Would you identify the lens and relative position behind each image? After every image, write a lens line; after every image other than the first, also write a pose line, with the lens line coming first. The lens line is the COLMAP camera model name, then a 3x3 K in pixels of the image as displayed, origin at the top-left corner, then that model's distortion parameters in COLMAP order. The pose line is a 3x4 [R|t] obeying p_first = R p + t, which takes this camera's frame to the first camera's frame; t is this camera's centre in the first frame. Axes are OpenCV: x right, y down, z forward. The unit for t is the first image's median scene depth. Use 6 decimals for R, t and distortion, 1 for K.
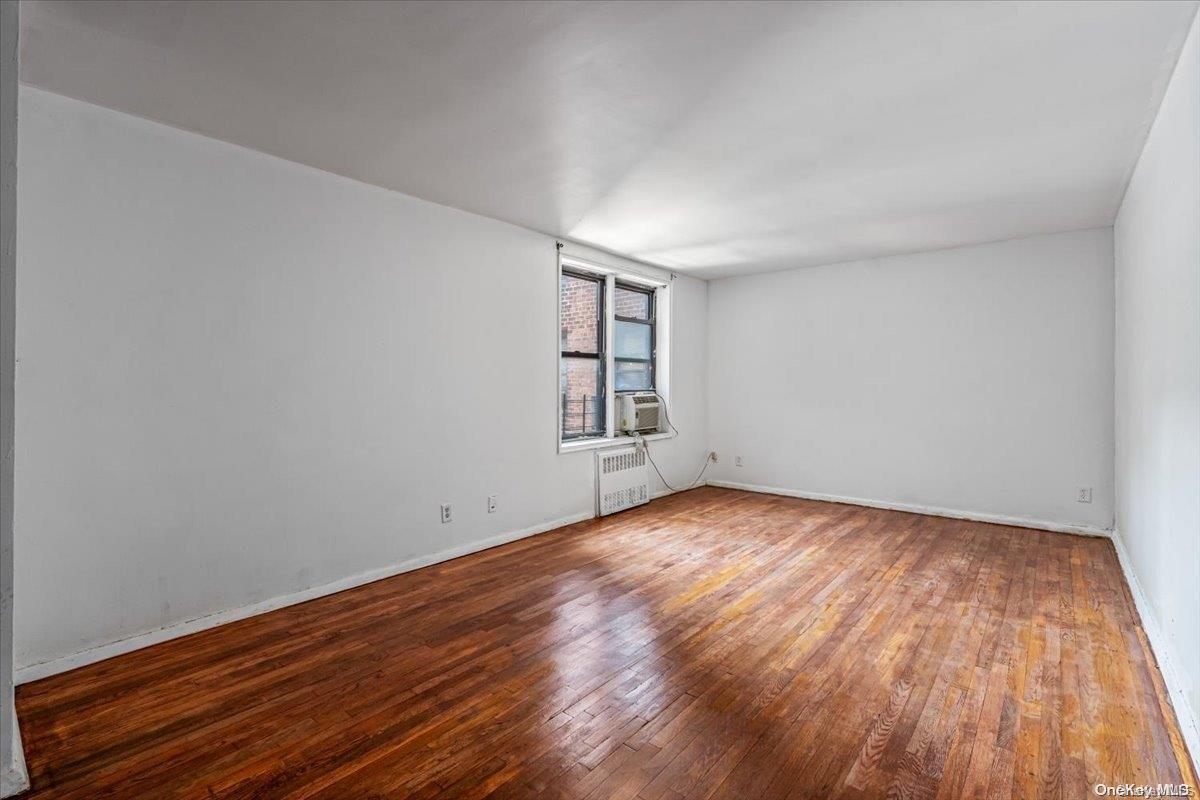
lens RADIAL K [[553.3, 0, 601.7], [0, 553.3, 379.6], [0, 0, 1]] dist [-0.002019, 0.001155]
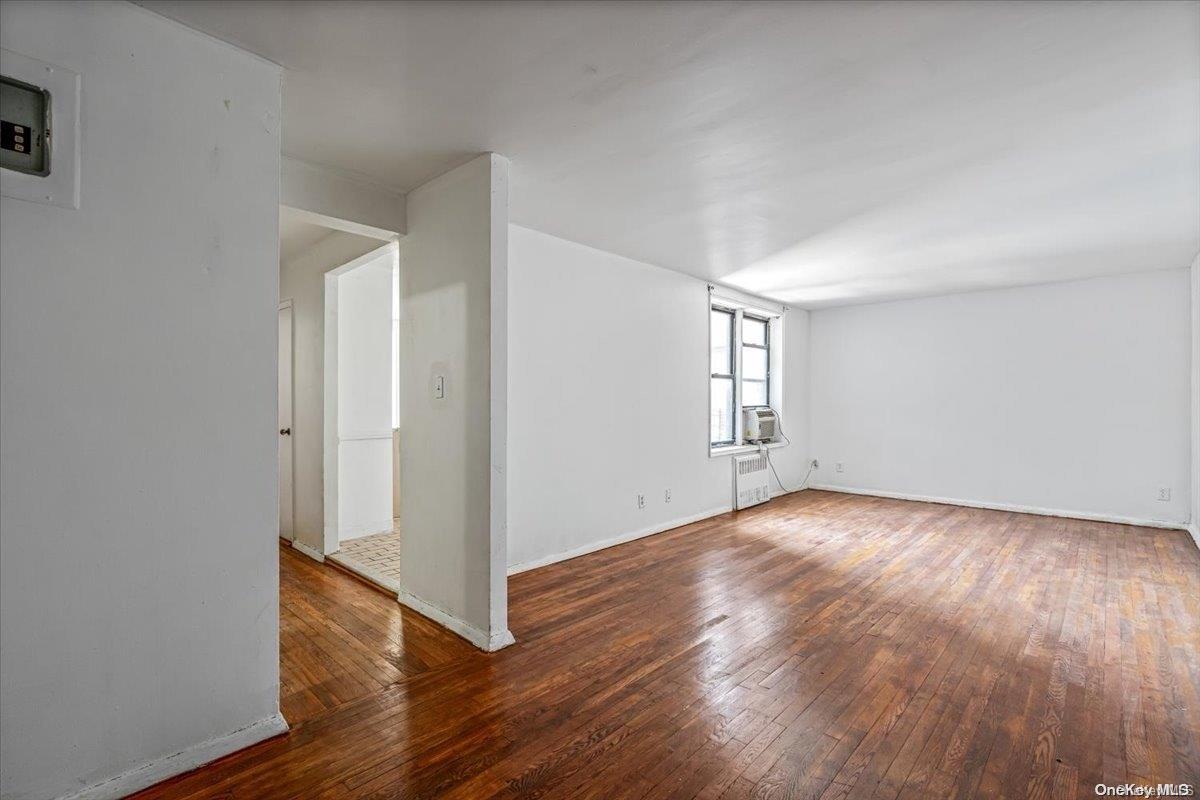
lens RADIAL K [[549.9, 0, 598.4], [0, 549.9, 398.7], [0, 0, 1]] dist [-0.000235, 0.000362]
pose [[0.998163, -0.000822, -0.060587, -0.332949], [0.001057, 0.999992, 0.003838, -0.001986], [0.060583, -0.003895, 0.998156, -0.313028]]
